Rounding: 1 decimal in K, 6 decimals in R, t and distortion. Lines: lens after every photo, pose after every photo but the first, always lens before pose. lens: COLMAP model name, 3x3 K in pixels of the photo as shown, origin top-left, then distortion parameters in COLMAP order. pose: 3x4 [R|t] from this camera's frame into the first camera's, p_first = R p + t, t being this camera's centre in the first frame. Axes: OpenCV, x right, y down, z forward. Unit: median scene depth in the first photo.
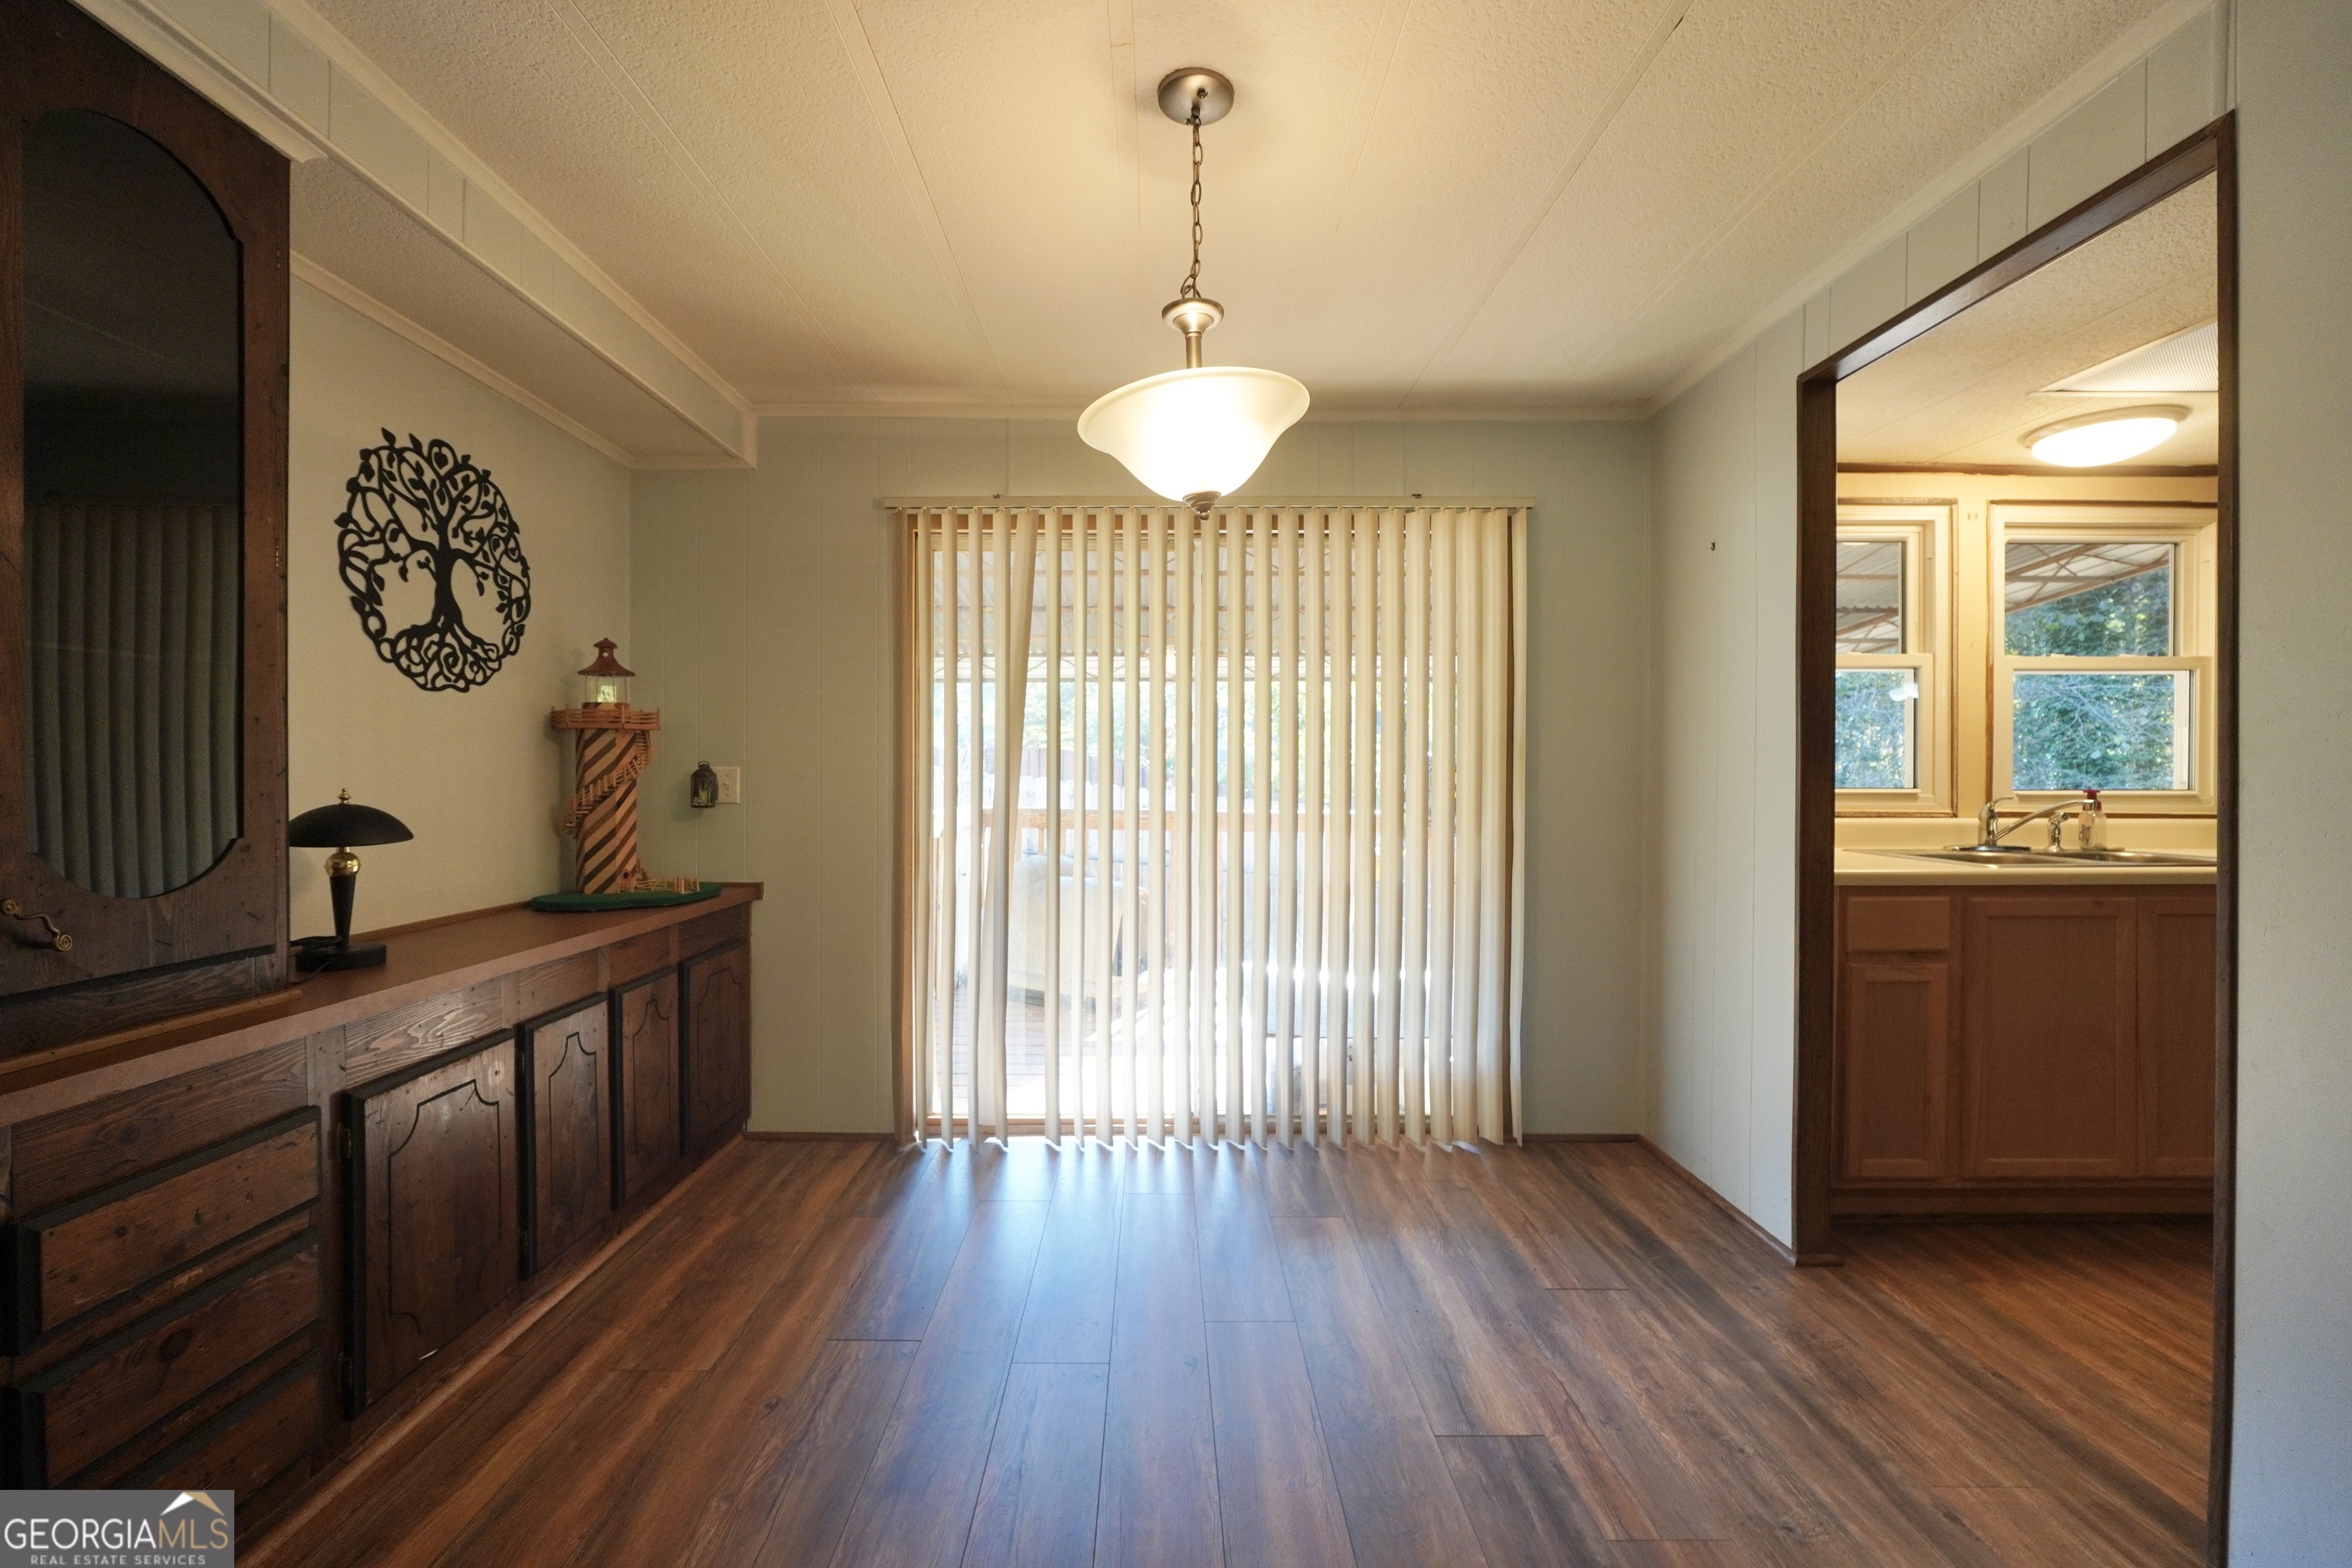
lens RADIAL K [[980.8, 0, 1157.4], [0, 980.8, 784.0], [0, 0, 1]] dist [-0.022224, 0.007671]
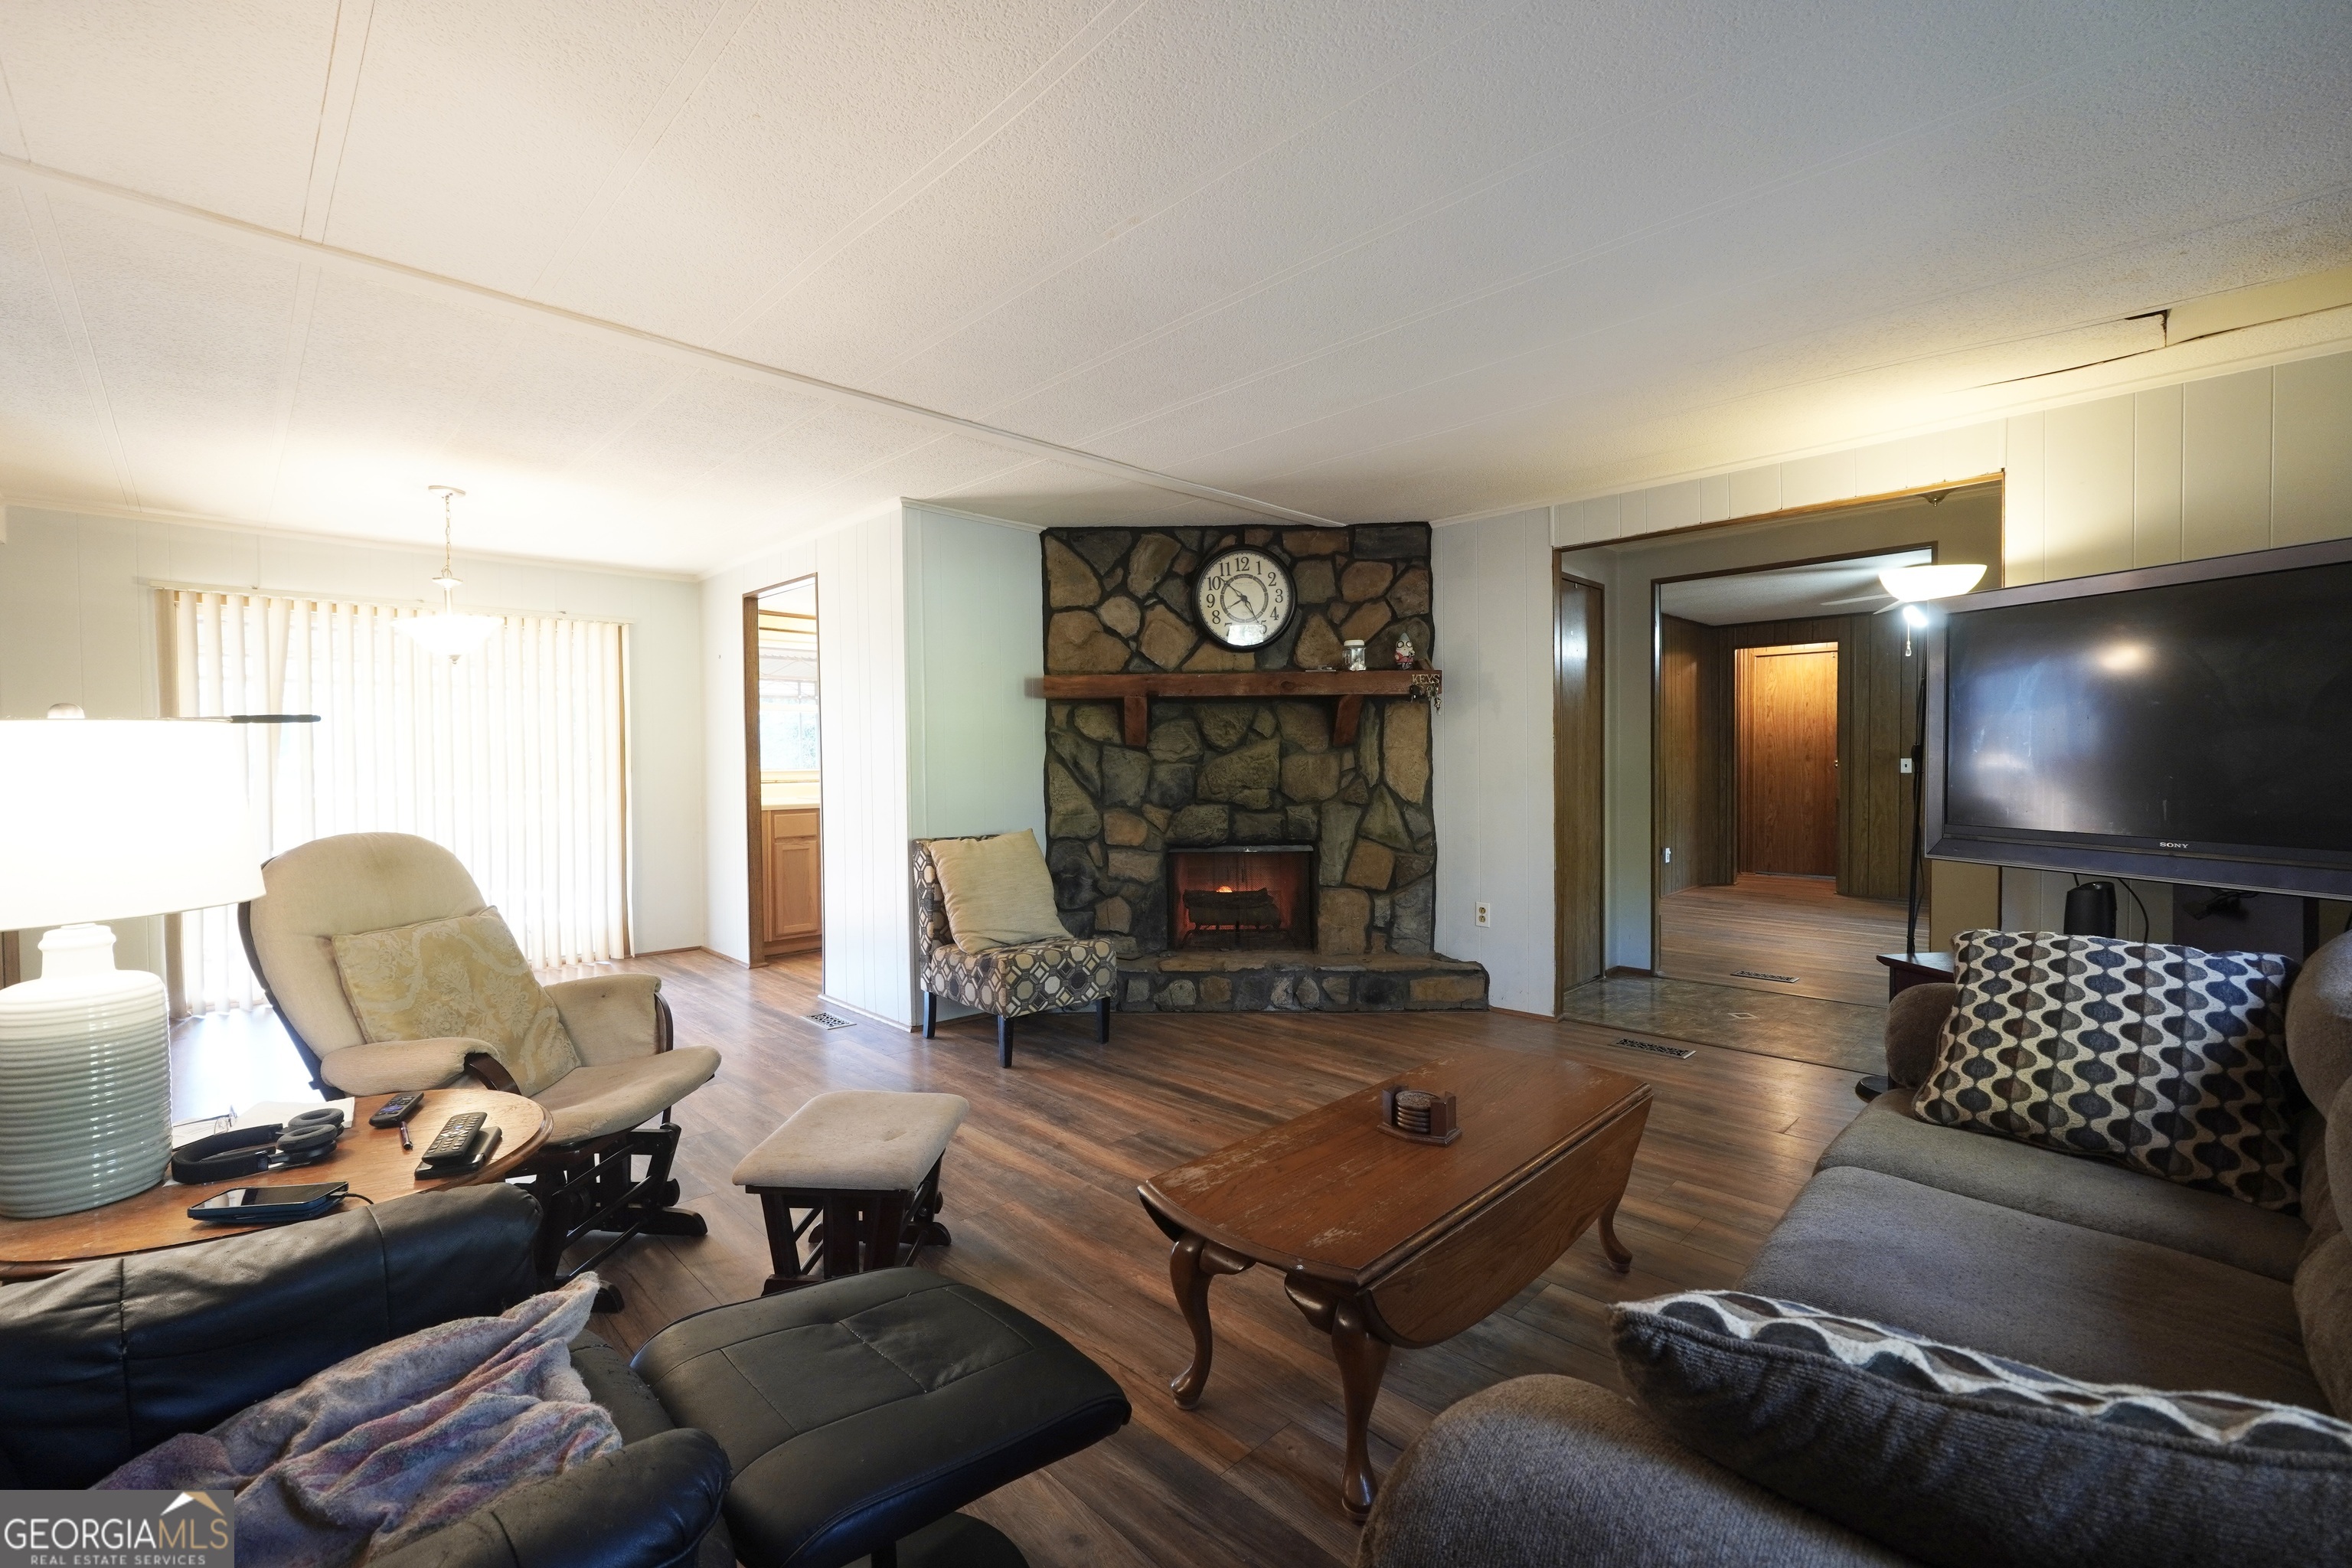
lens RADIAL K [[980.8, 0, 1159.6], [0, 980.8, 782.9], [0, 0, 1]] dist [-0.022224, 0.007671]
pose [[0.714655, -0.026137, 0.698989, -0.282157], [0.015690, 0.999649, 0.021338, 0.003159], [-0.699302, -0.004282, 0.714814, -1.399468]]
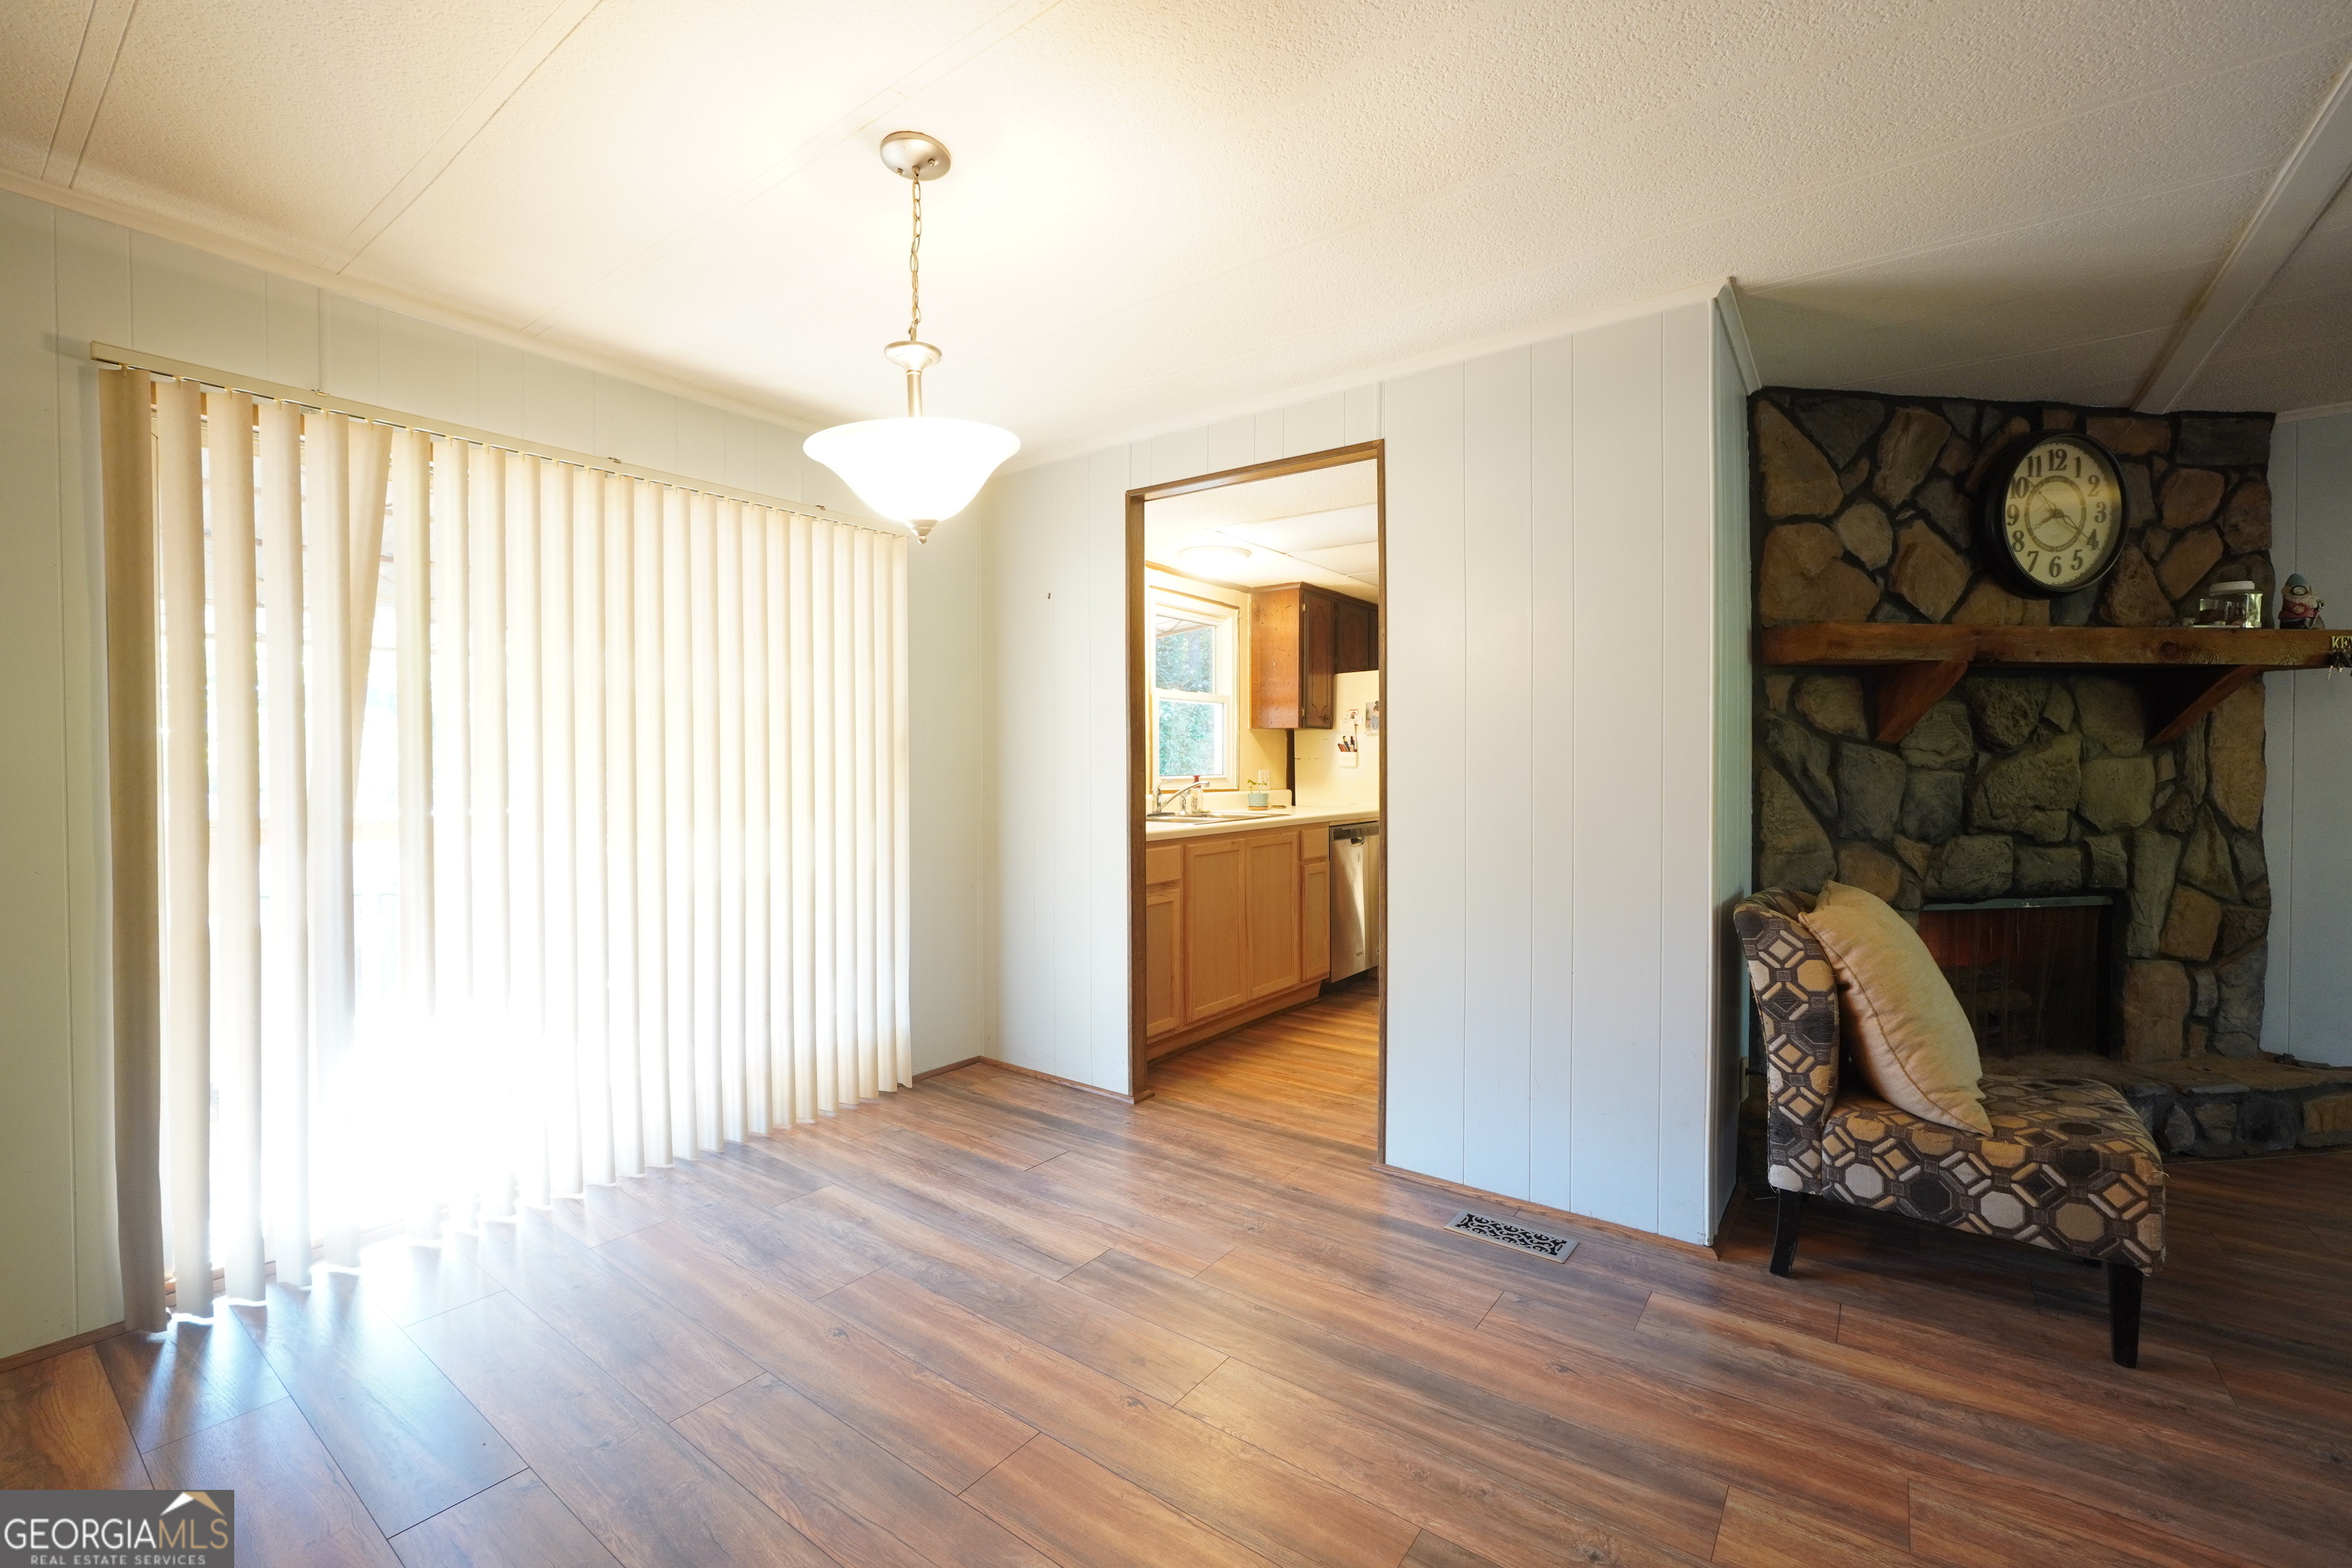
lens RADIAL K [[980.8, 0, 1165.3], [0, 980.8, 785.4], [0, 0, 1]] dist [-0.022224, 0.007671]
pose [[0.604299, -0.020439, 0.796495, -0.470863], [0.011076, 0.999790, 0.017252, -0.007187], [-0.796680, -0.001603, 0.604399, 0.072091]]
